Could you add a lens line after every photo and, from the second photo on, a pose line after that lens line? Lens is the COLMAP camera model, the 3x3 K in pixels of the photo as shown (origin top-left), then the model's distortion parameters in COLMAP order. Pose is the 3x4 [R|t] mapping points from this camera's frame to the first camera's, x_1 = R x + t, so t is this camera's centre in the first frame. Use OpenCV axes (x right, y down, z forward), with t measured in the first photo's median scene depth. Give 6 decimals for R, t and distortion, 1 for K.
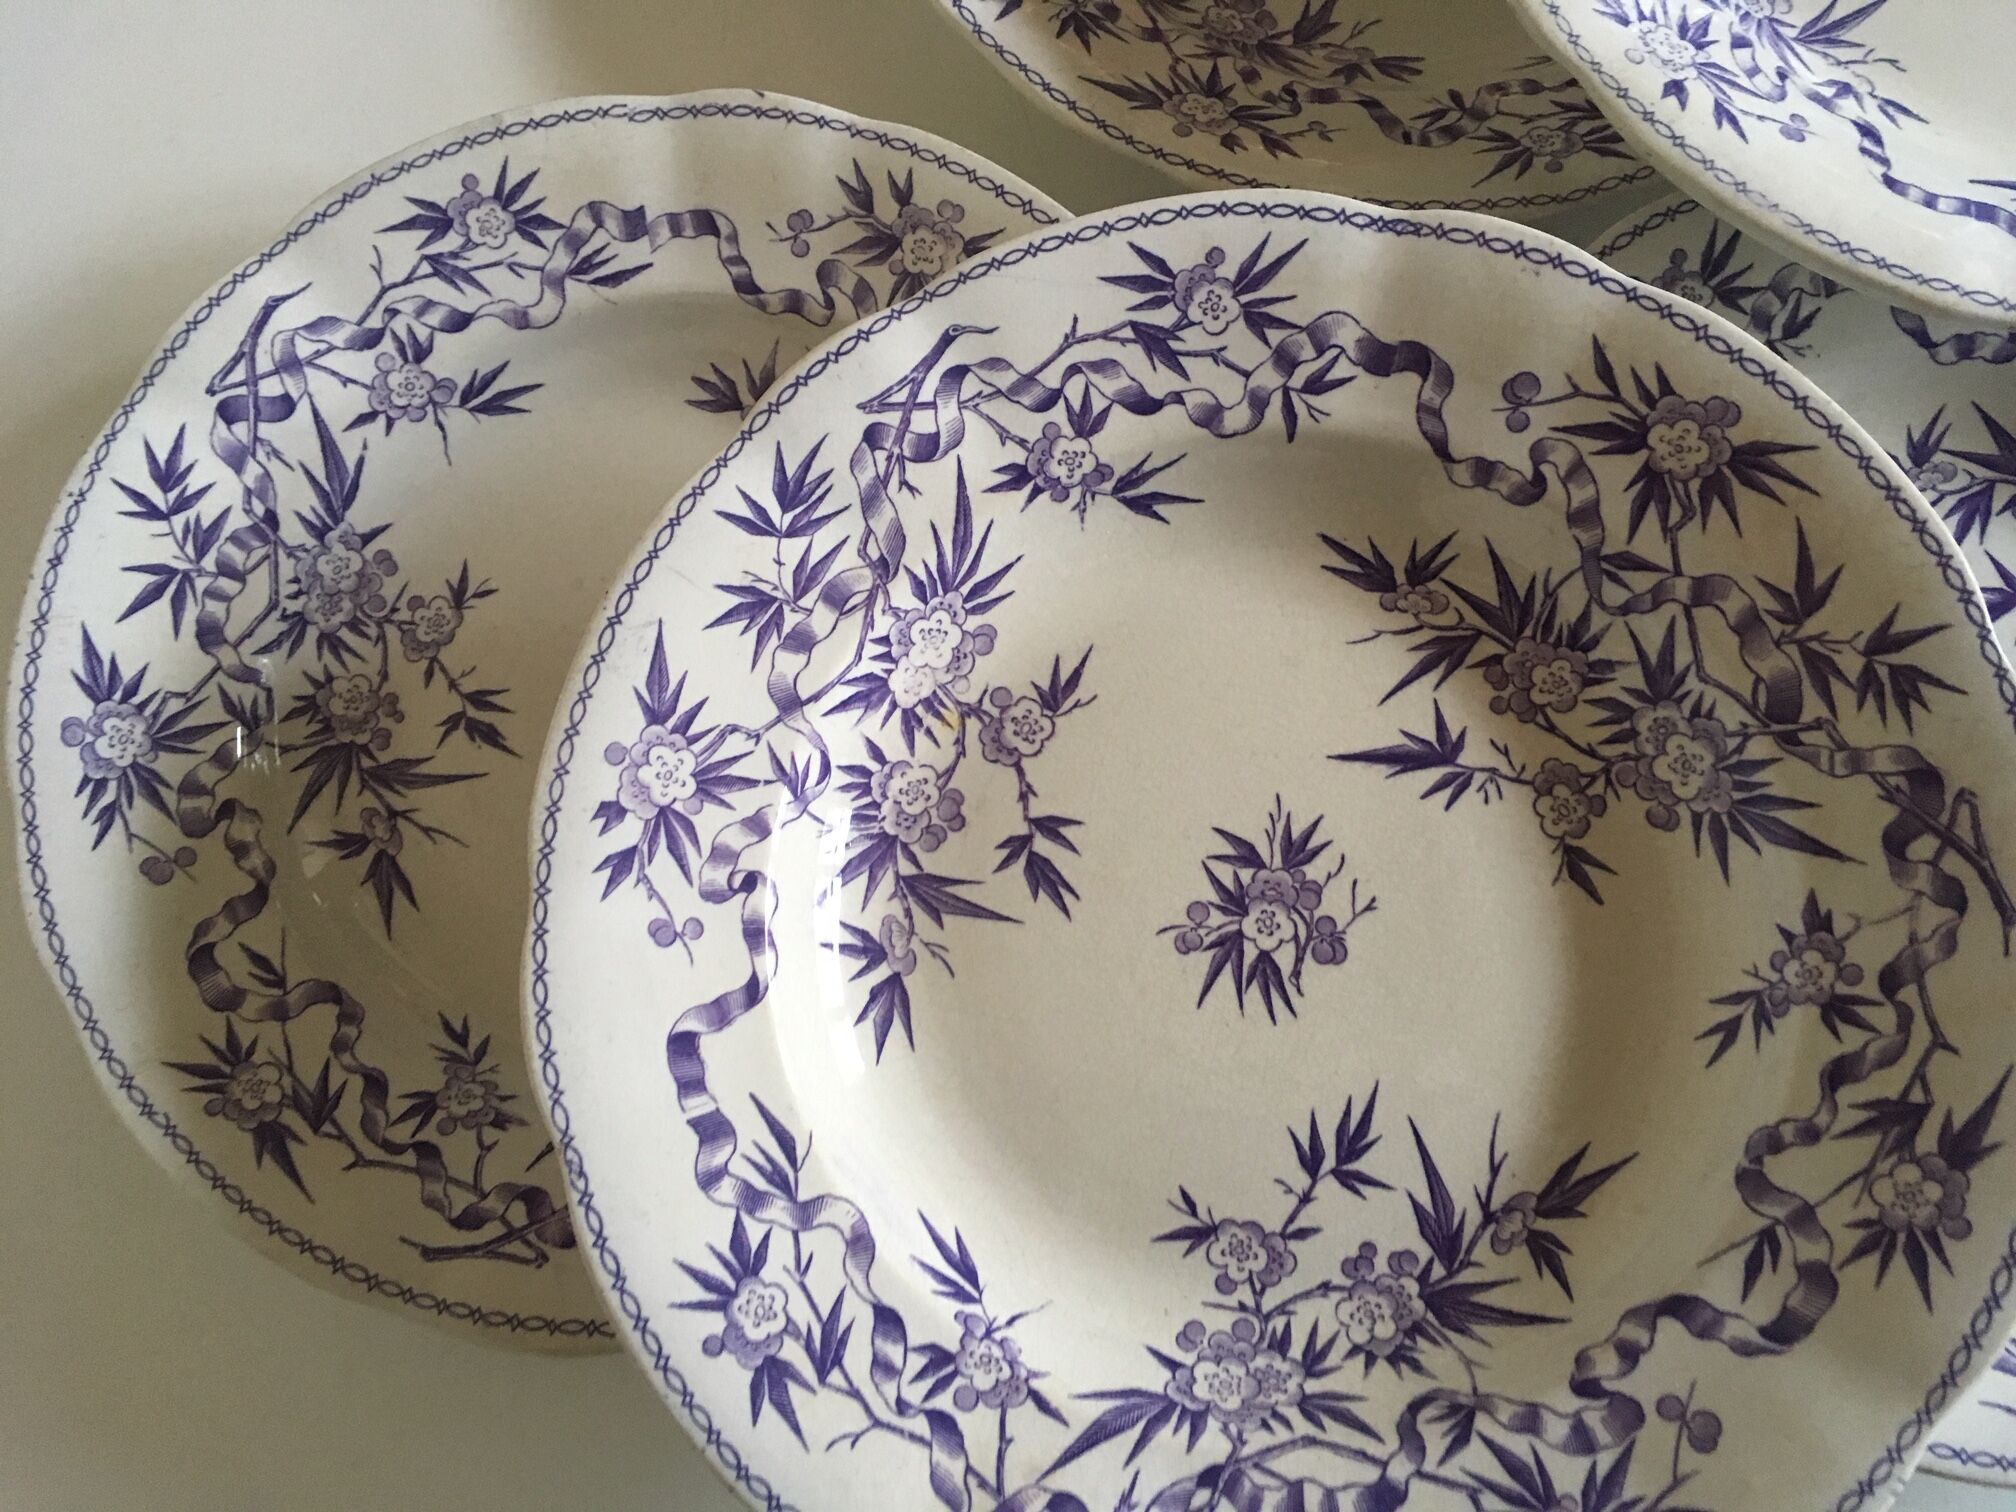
lens RADIAL K [[1753.8, 0, 1008.0], [0, 1753.8, 756.0], [0, 0, 1]] dist [0.090664, -0.157791]
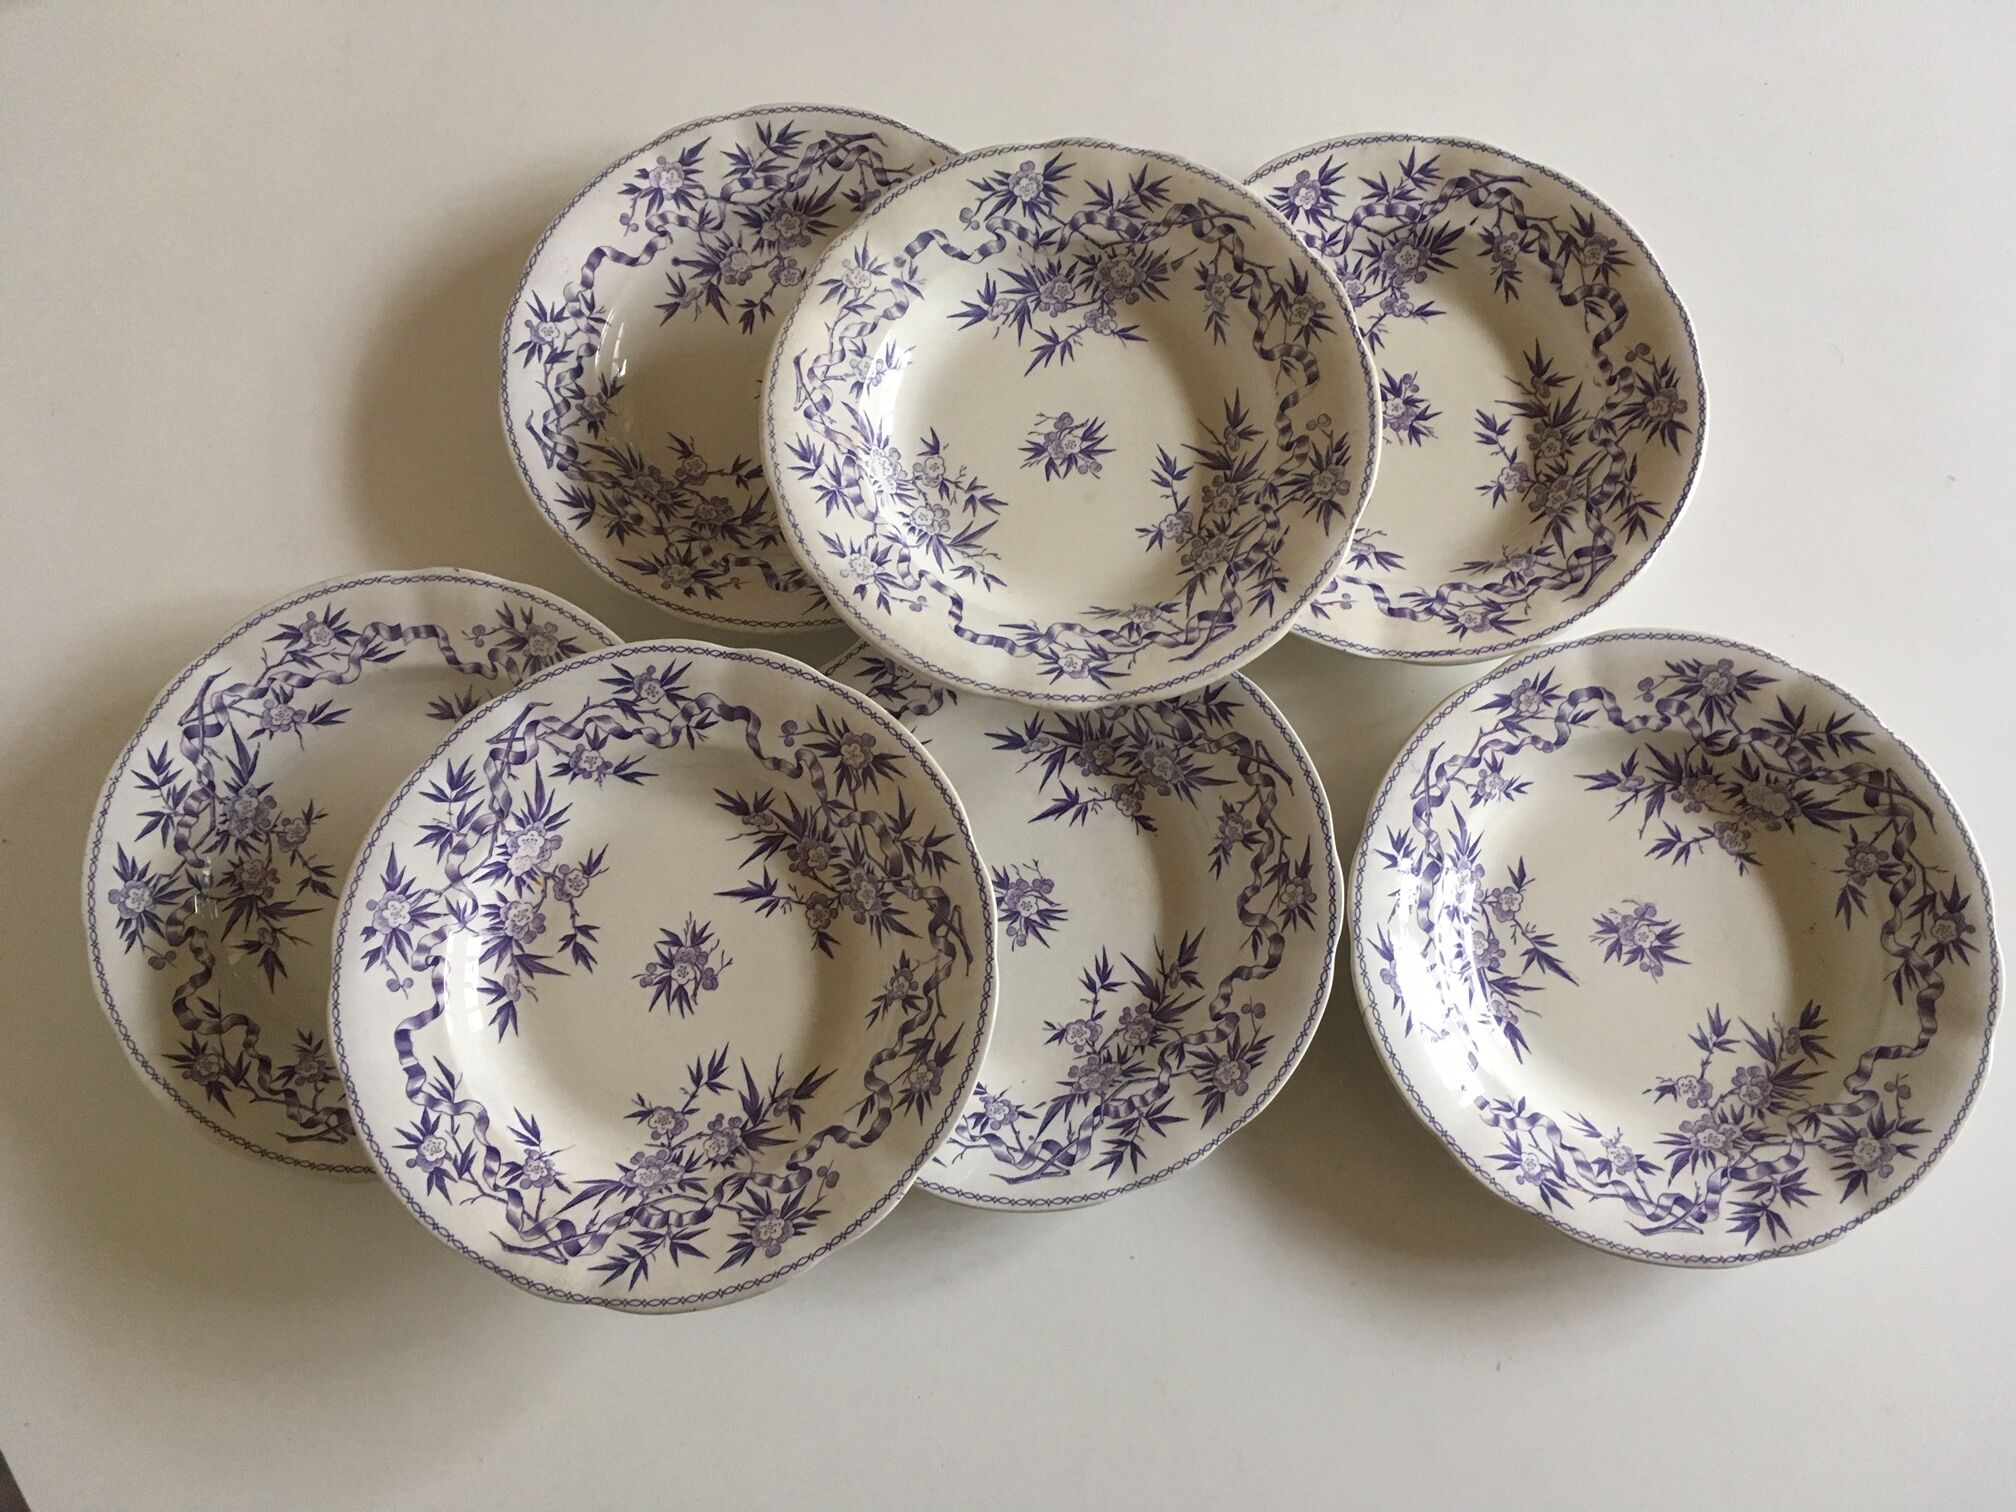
lens RADIAL K [[1731.7, 0, 999.2], [0, 1731.7, 759.2], [0, 0, 1]] dist [0.089731, -0.129268]
pose [[0.999087, -0.023892, 0.035411, 0.466048], [0.025005, 0.999196, -0.031344, -0.090696], [-0.034634, 0.032201, 0.998881, -1.164965]]
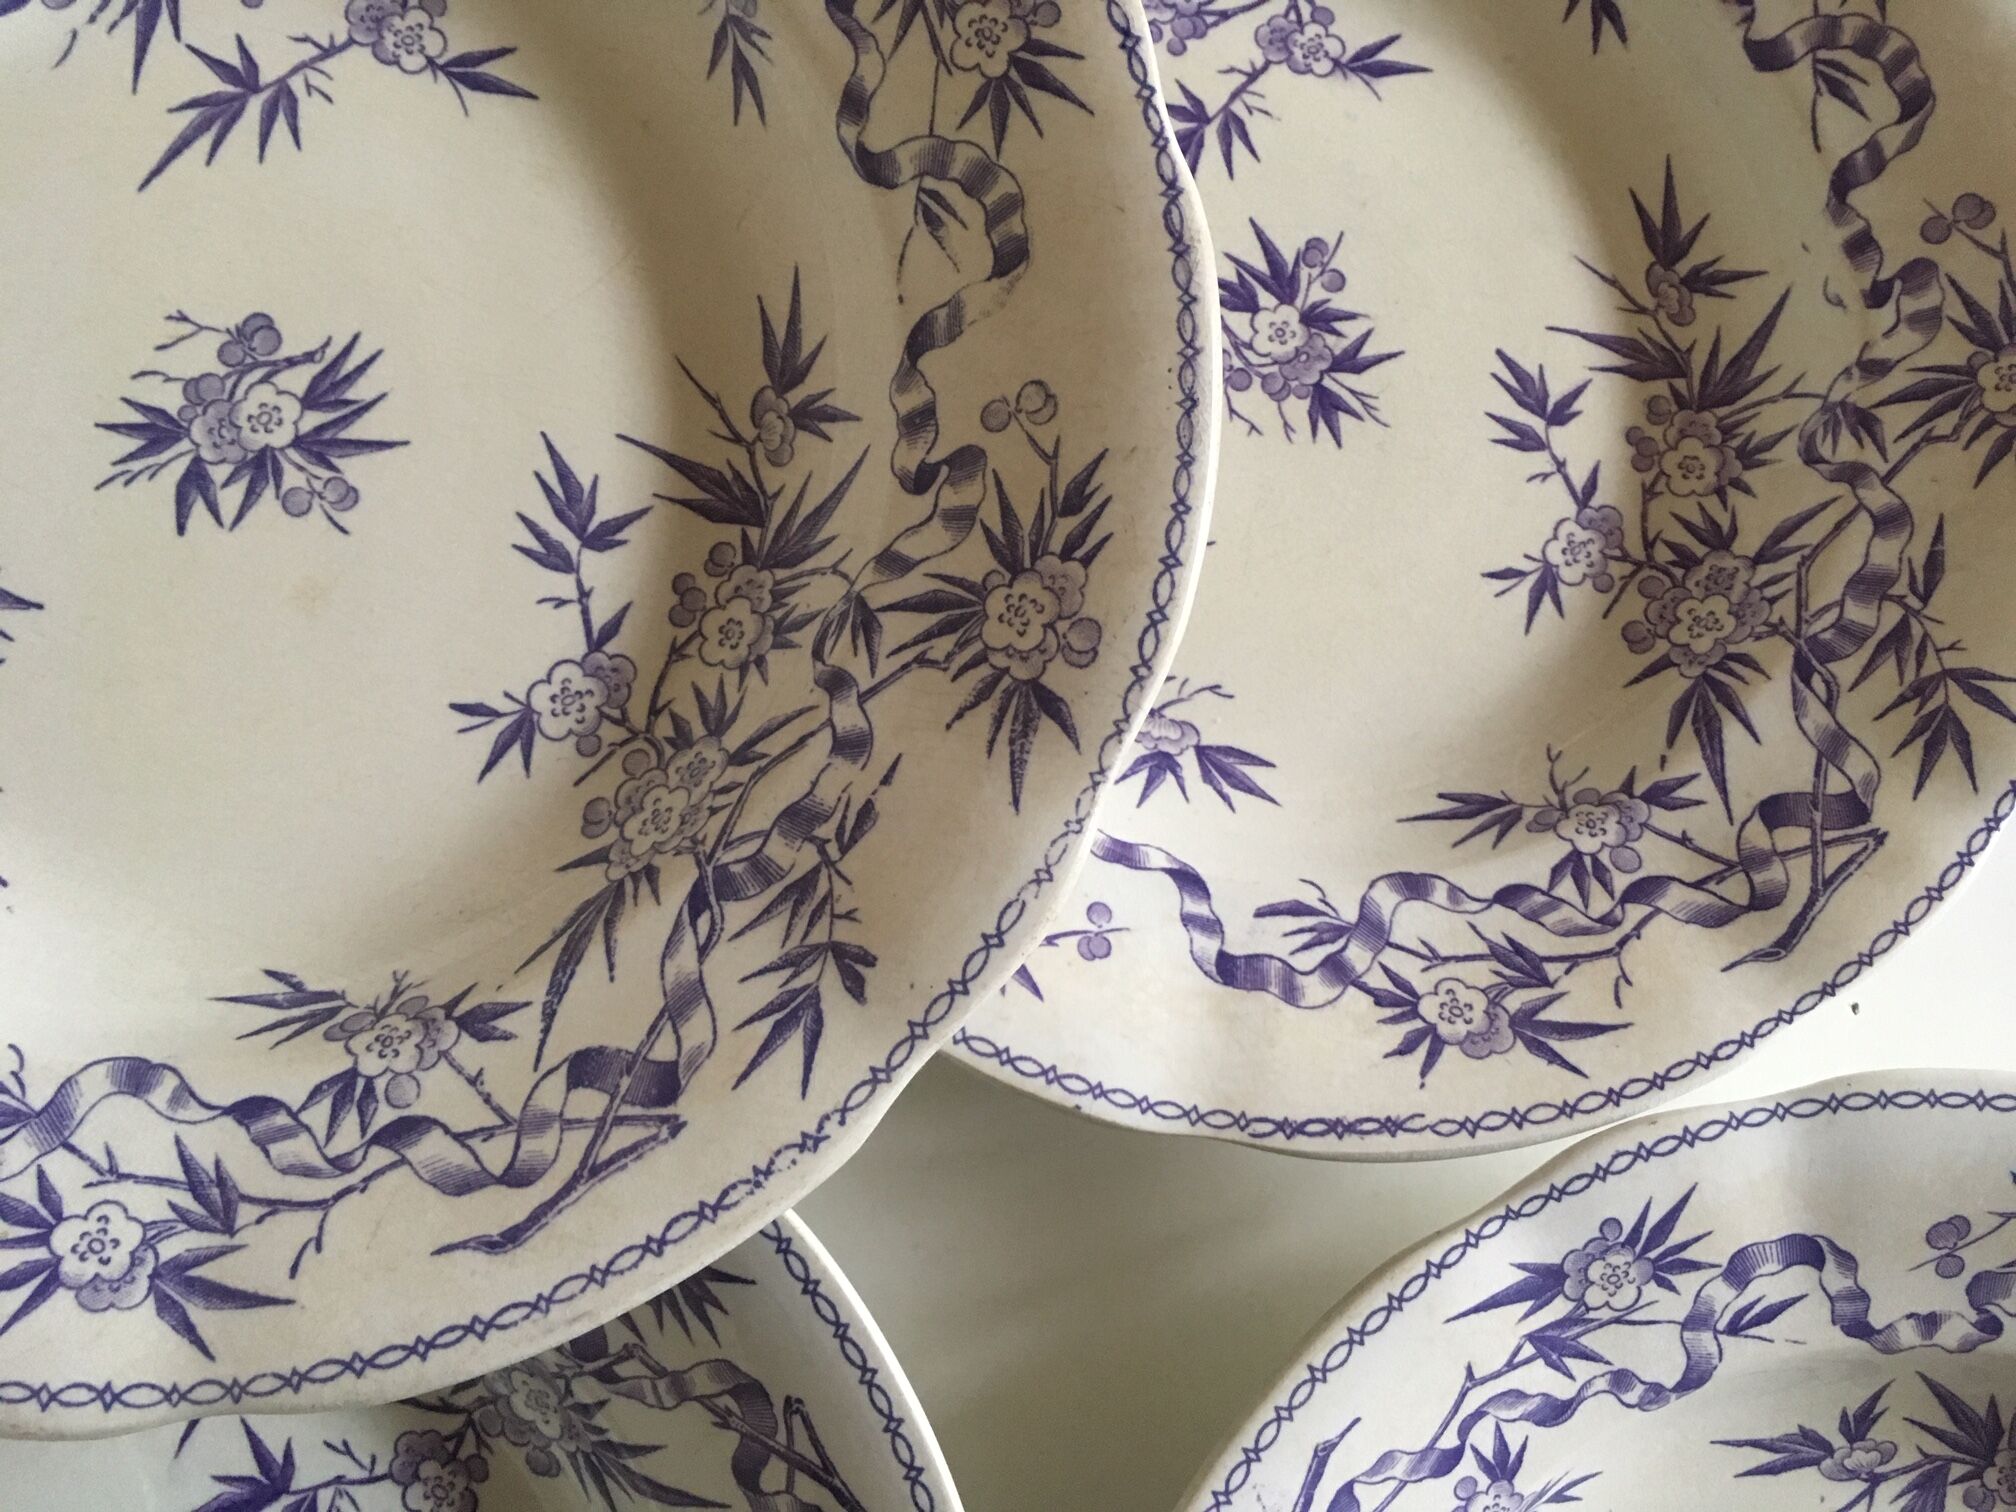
lens RADIAL K [[1765.4, 0, 999.4], [0, 1765.4, 756.6], [0, 0, 1]] dist [0.089740, -0.168211]
pose [[0.995661, 0.005048, 0.092918, 0.893188], [-0.012989, 0.996291, 0.085063, -0.504264], [-0.092144, -0.085901, 0.992034, 0.333550]]
